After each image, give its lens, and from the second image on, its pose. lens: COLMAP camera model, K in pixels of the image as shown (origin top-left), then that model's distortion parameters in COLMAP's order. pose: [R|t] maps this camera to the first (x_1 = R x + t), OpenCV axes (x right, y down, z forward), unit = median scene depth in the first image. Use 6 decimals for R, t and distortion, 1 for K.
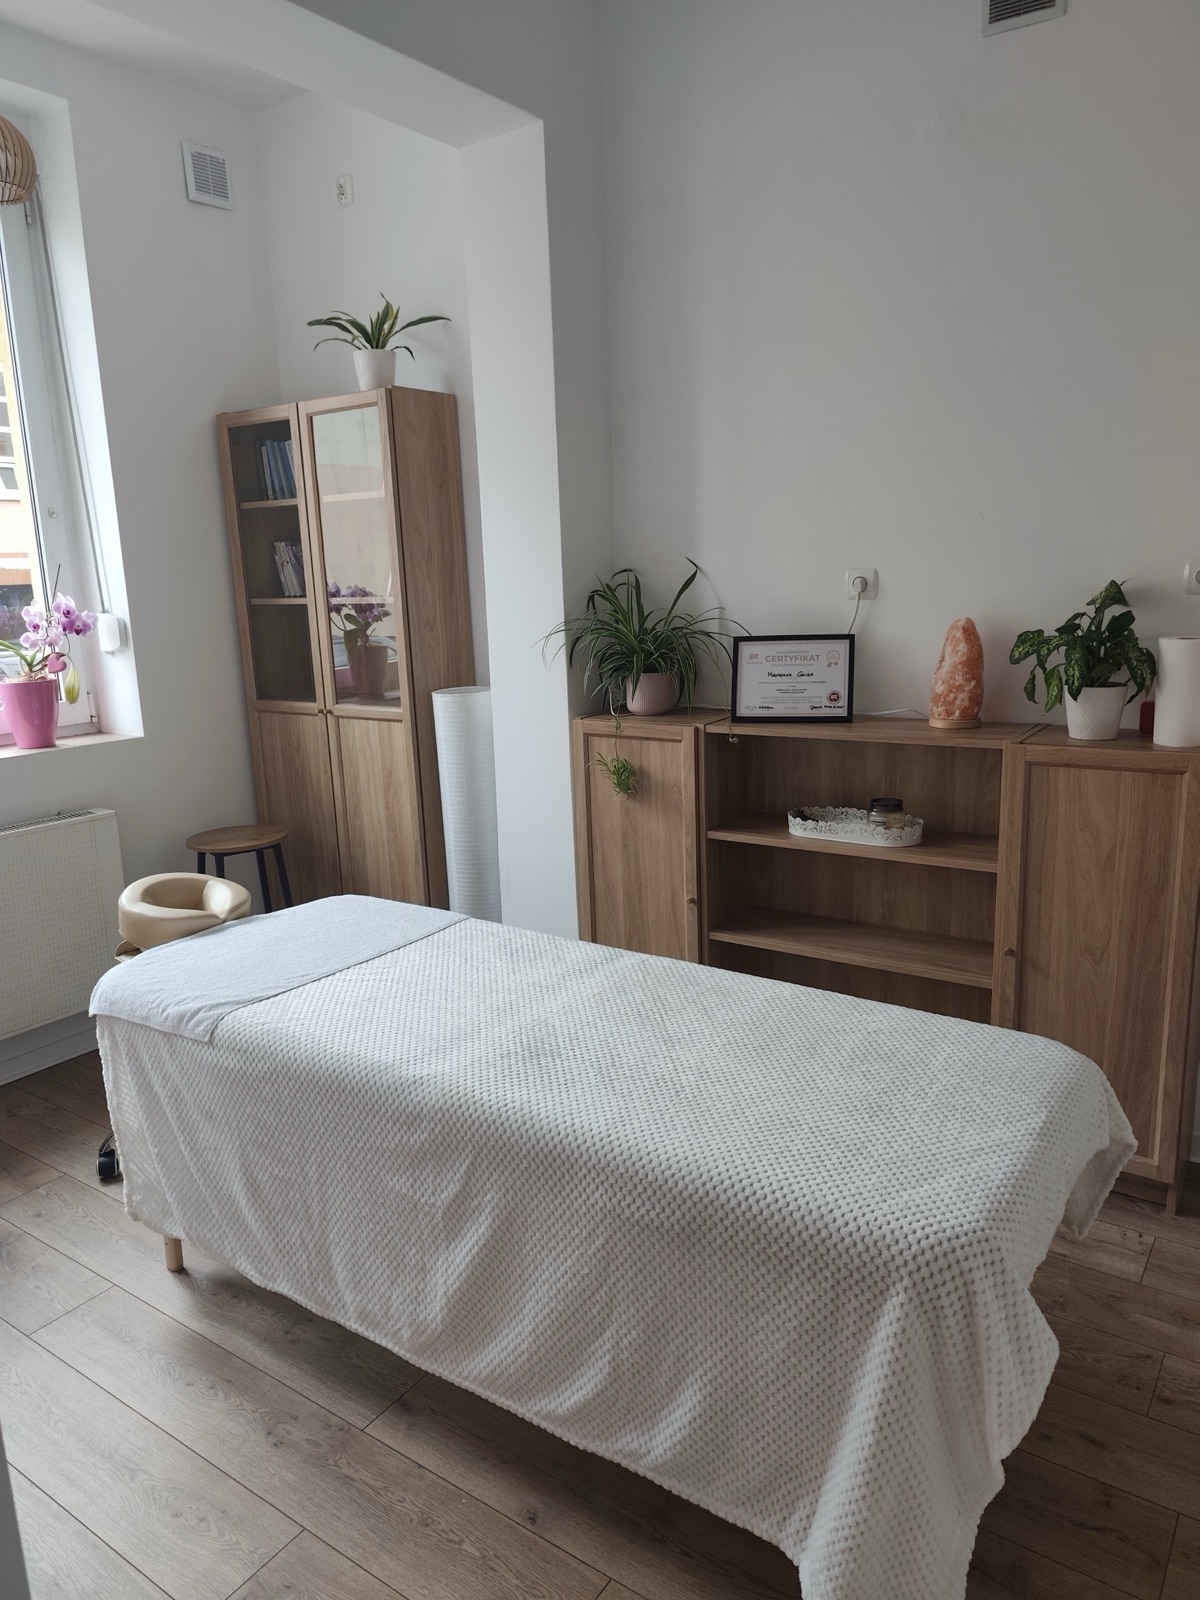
lens RADIAL K [[1104.4, 0, 600.0], [0, 1104.4, 800.0], [0, 0, 1]] dist [-0.001818, -0.002642]
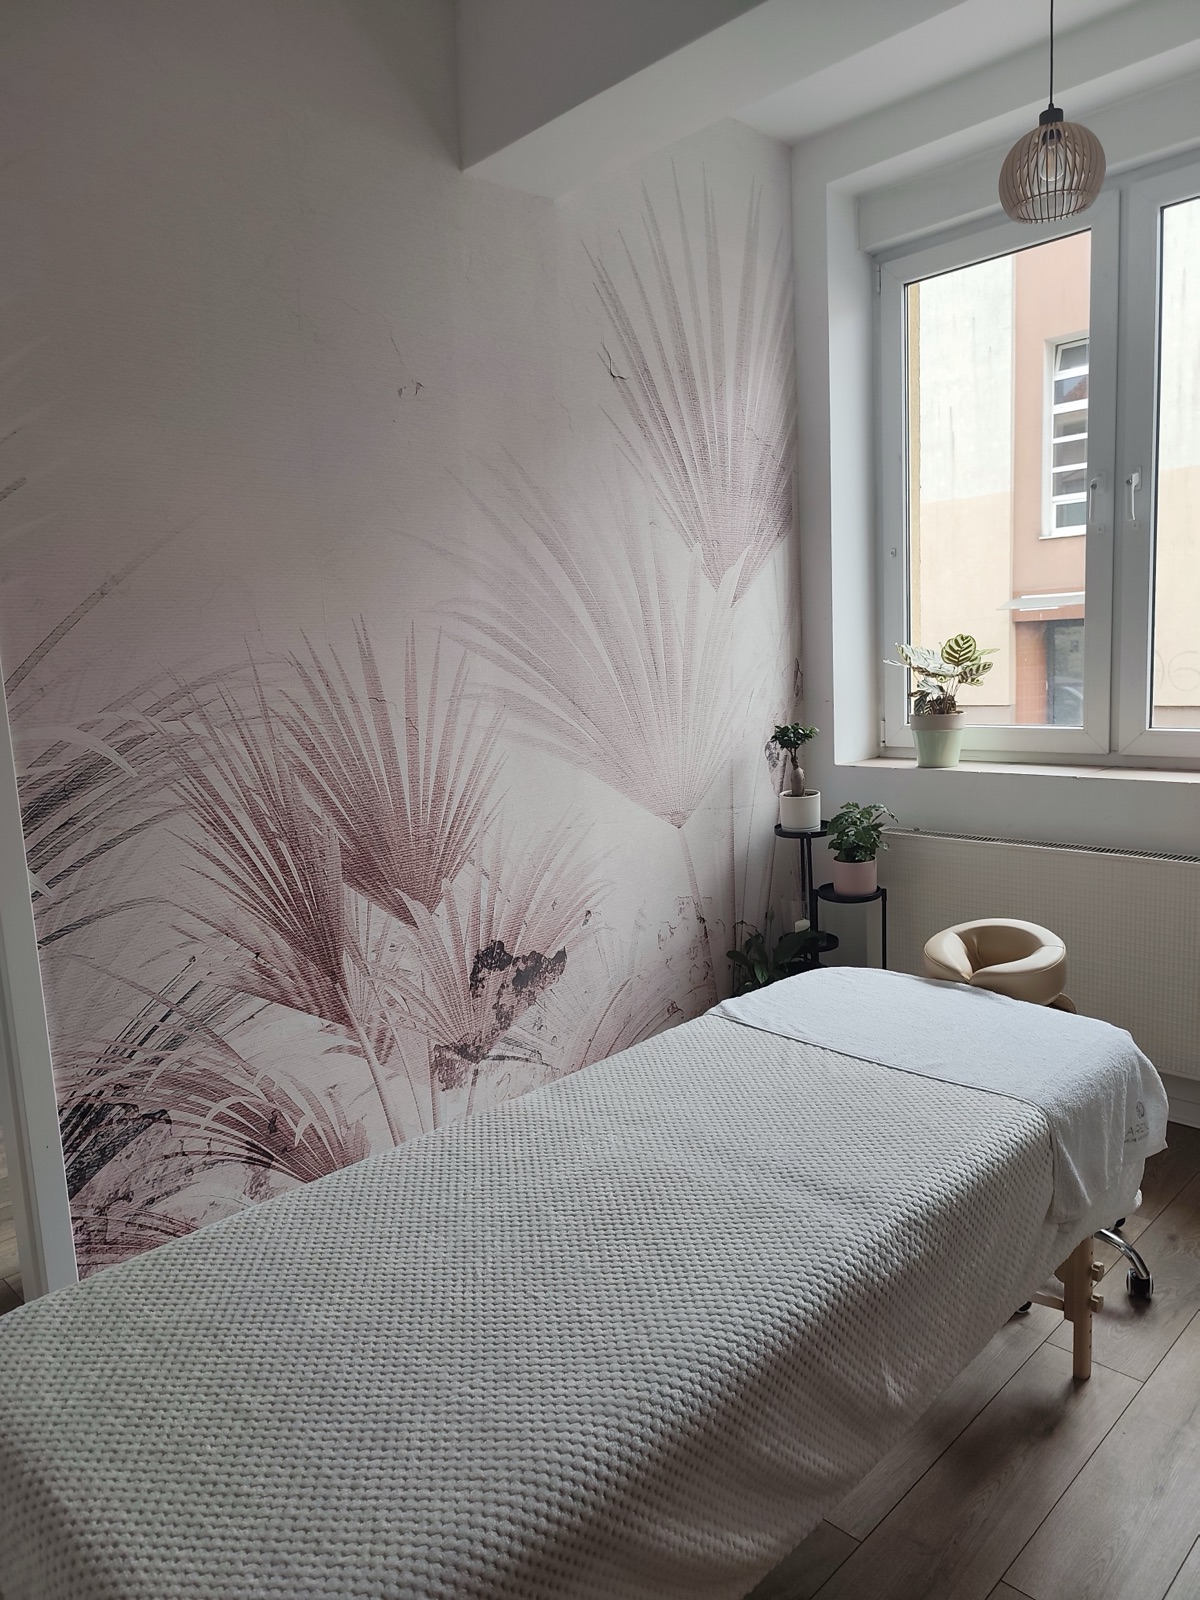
lens RADIAL K [[1104.4, 0, 600.0], [0, 1104.4, 800.0], [0, 0, 1]] dist [-0.001818, -0.002642]
pose [[-0.165871, 0.184099, -0.968811, 0.585942], [-0.145120, 0.967167, 0.208633, -0.188732], [0.975411, 0.175200, -0.133708, 0.815701]]
